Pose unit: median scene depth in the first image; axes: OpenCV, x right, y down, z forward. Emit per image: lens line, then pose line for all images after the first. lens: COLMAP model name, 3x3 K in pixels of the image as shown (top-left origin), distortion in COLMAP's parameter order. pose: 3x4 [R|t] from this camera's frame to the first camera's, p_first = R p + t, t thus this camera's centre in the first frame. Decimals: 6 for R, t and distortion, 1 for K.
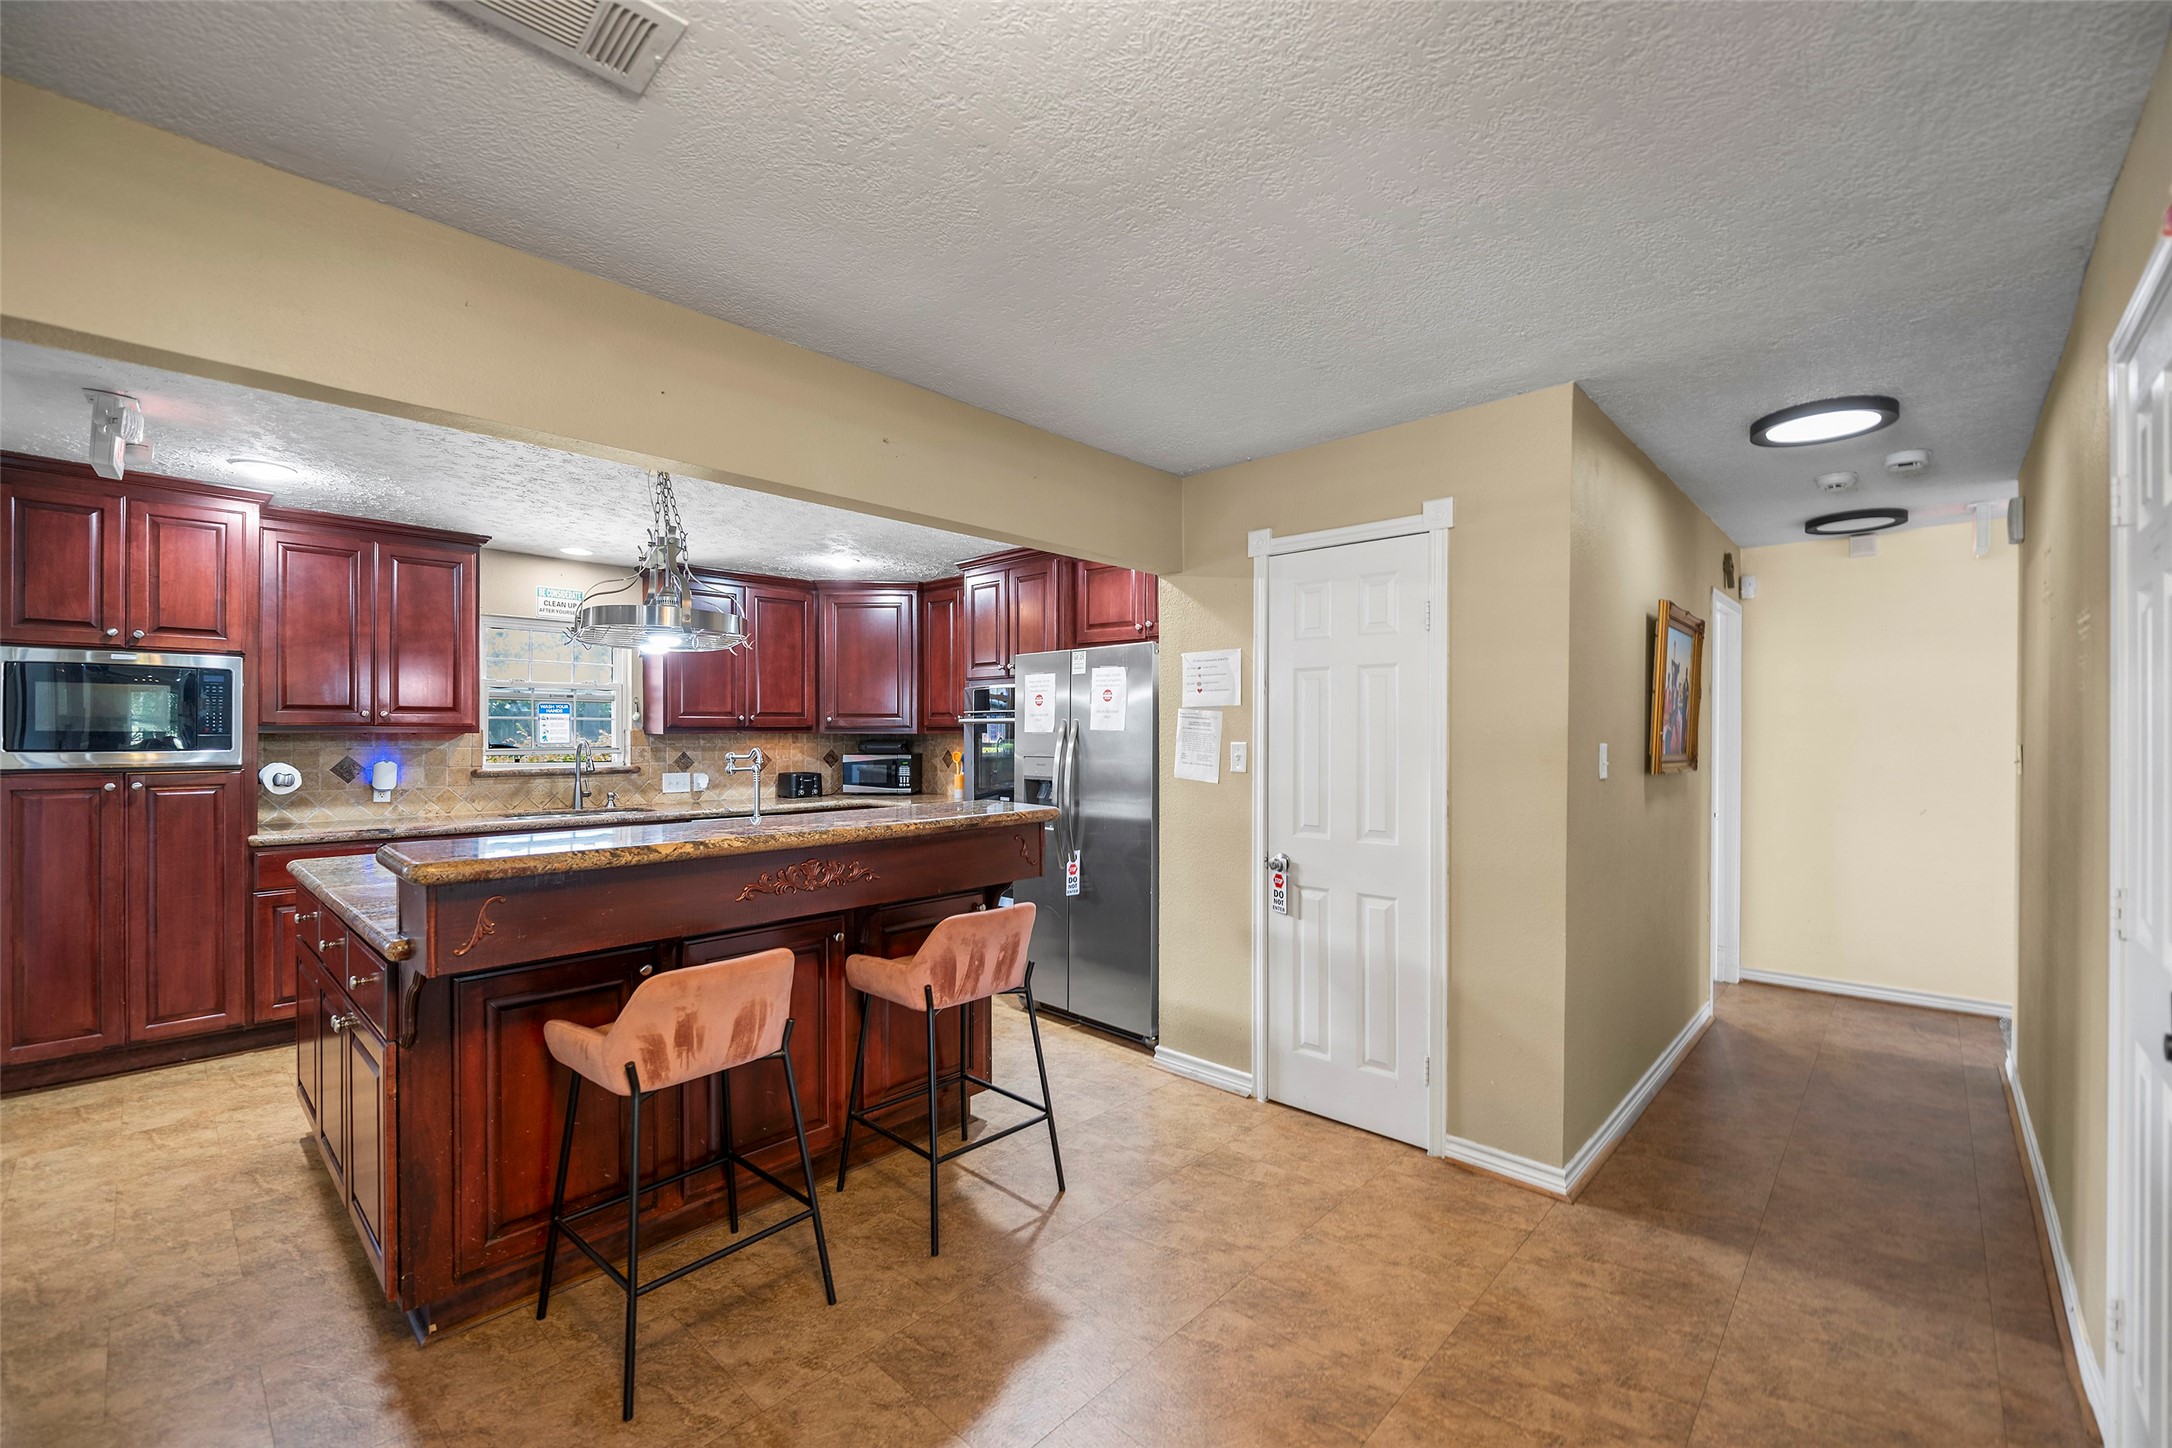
lens RADIAL K [[882.6, 0, 1081.8], [0, 882.6, 726.5], [0, 0, 1]] dist [-0.009777, 0.000134]
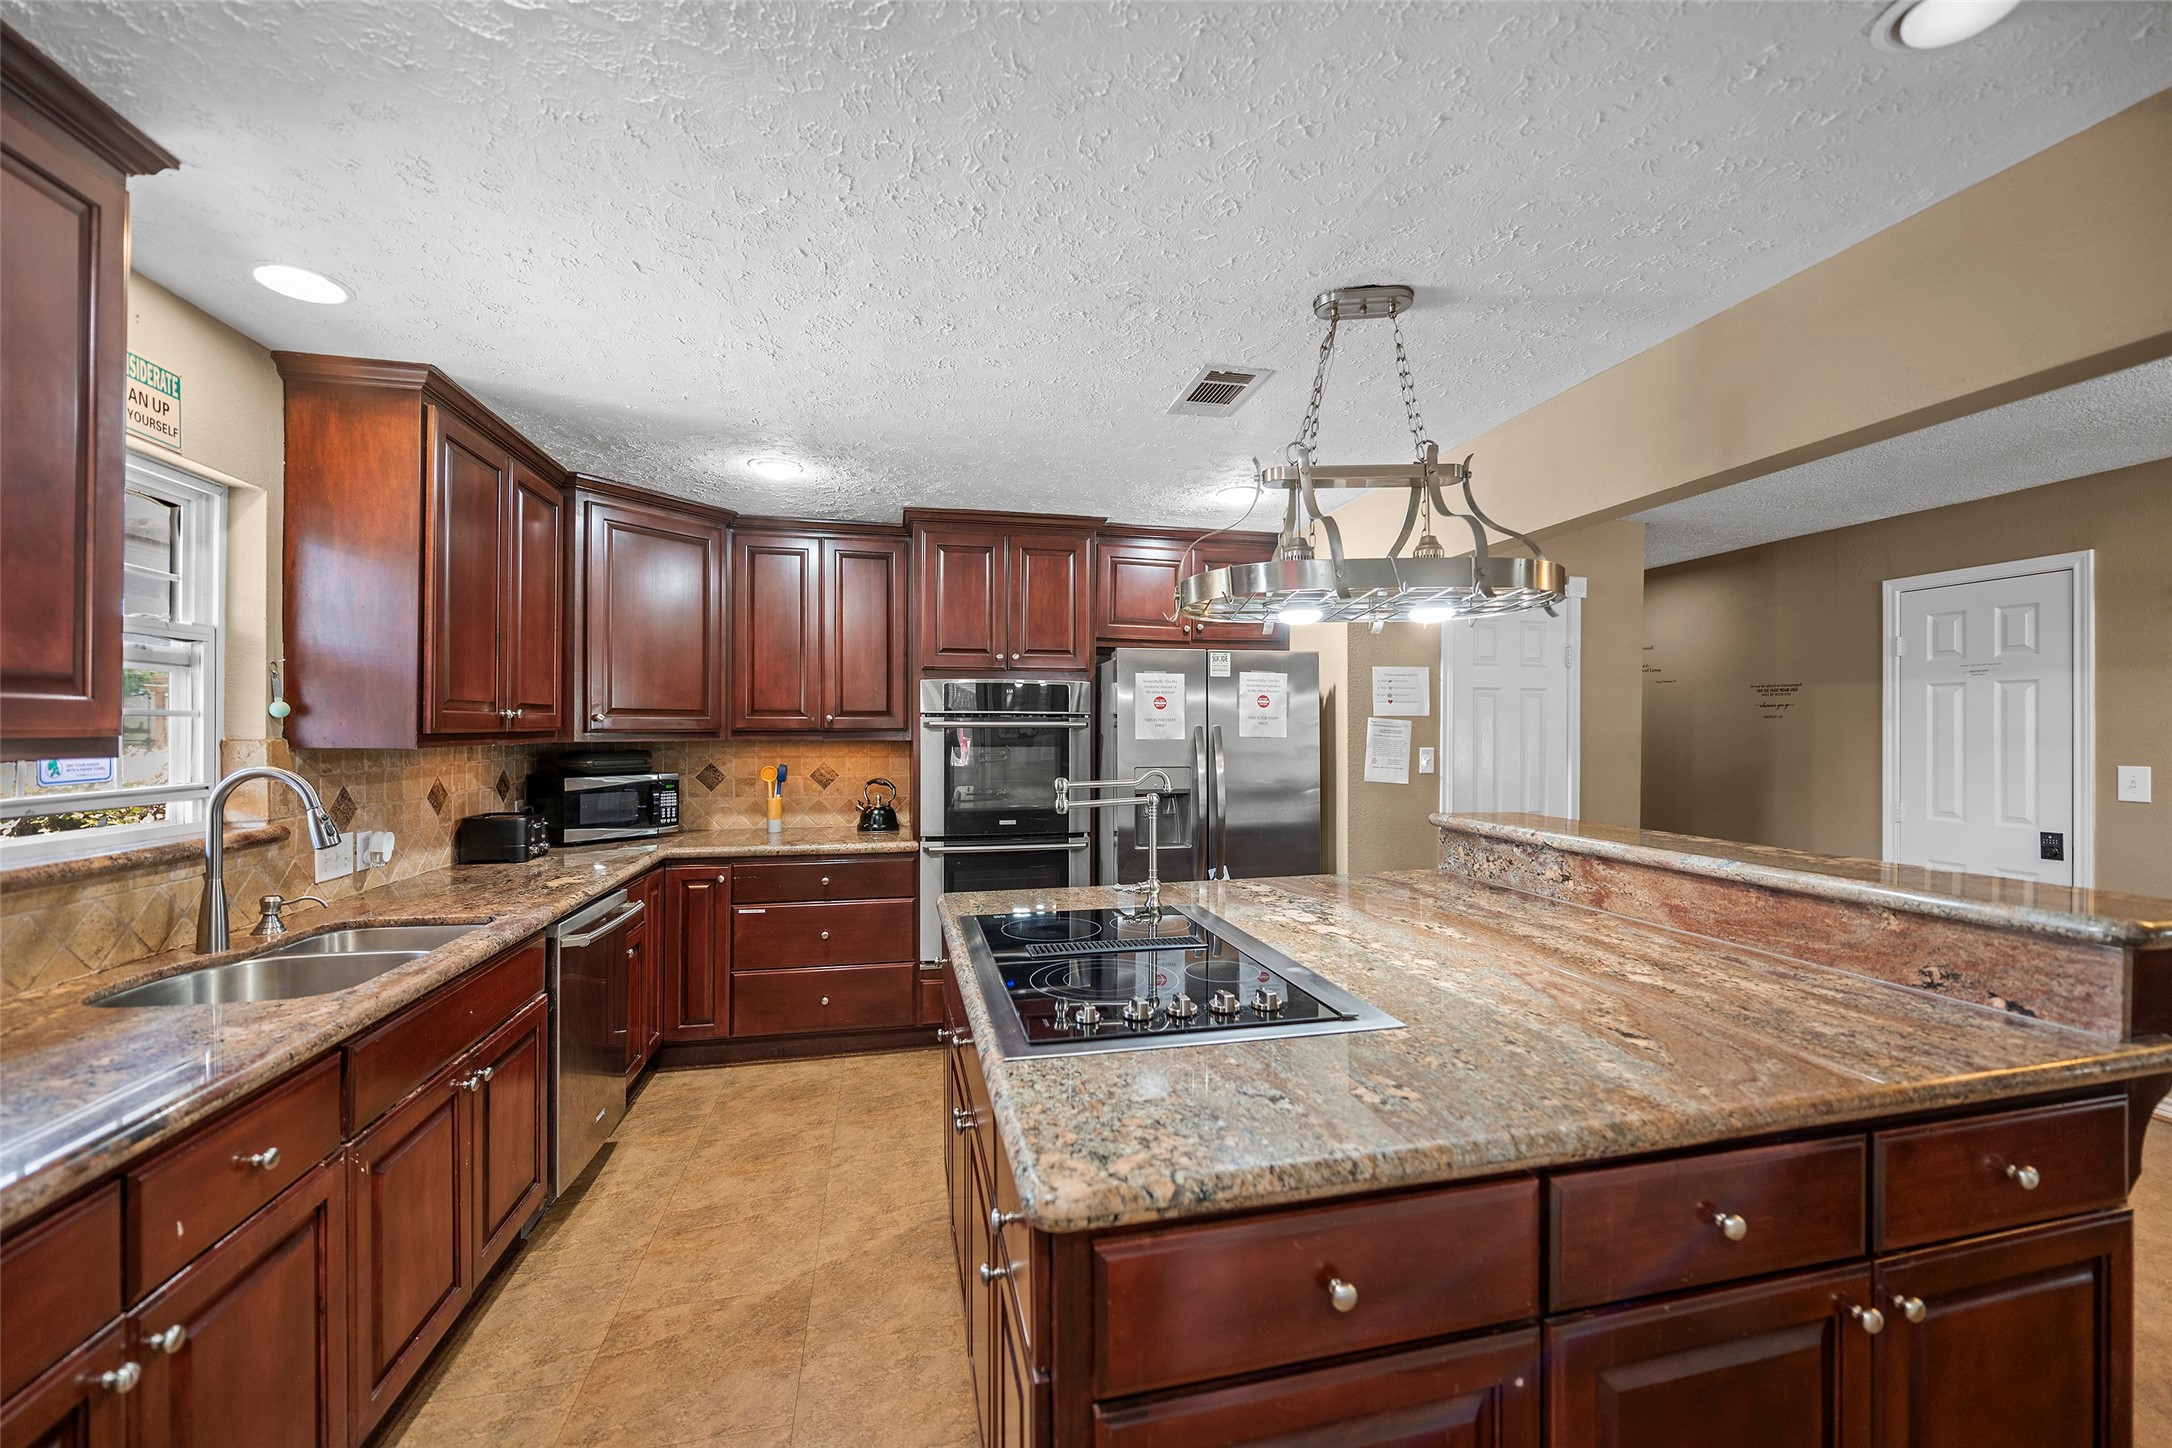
lens RADIAL K [[882.6, 0, 1087.9], [0, 882.6, 726.5], [0, 0, 1]] dist [-0.009777, 0.000134]
pose [[0.553907, 0.001620, 0.832577, -0.881318], [-0.006995, 0.999972, 0.002708, -0.008666], [-0.832549, -0.007324, 0.553903, 0.622020]]
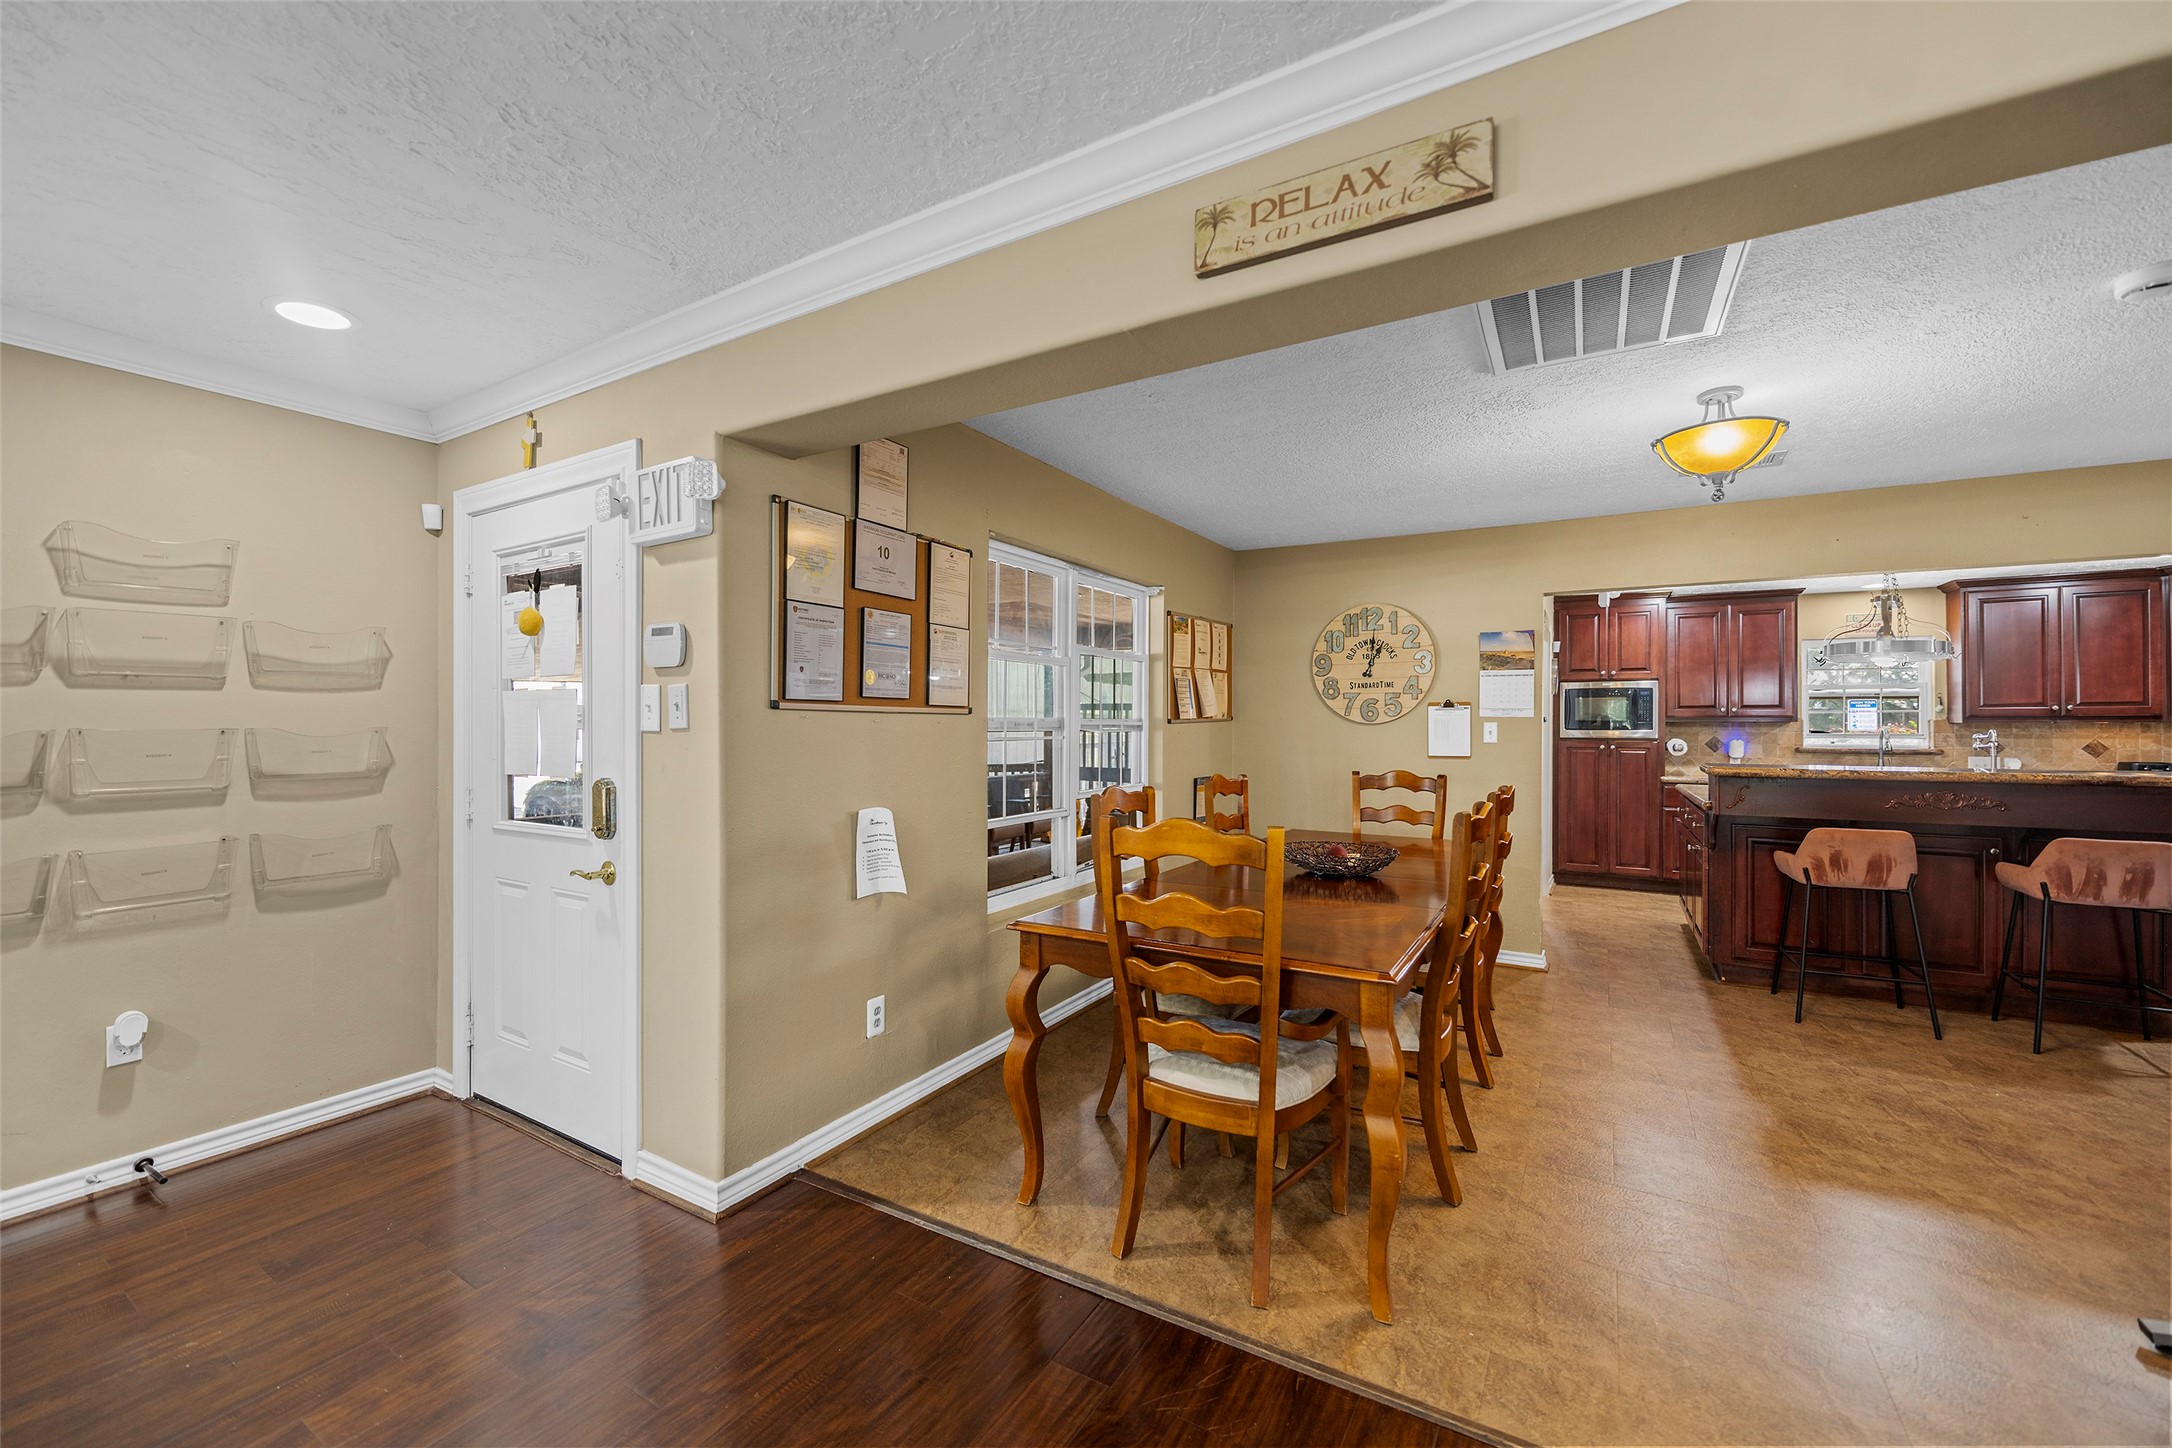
lens RADIAL K [[882.6, 0, 1075.8], [0, 882.6, 729.6], [0, 0, 1]] dist [-0.009777, 0.000134]
pose [[0.210283, 0.002411, -0.977638, 0.586516], [0.002981, 0.999991, 0.003107, 0.014621], [0.977636, -0.003568, 0.210274, -0.582967]]
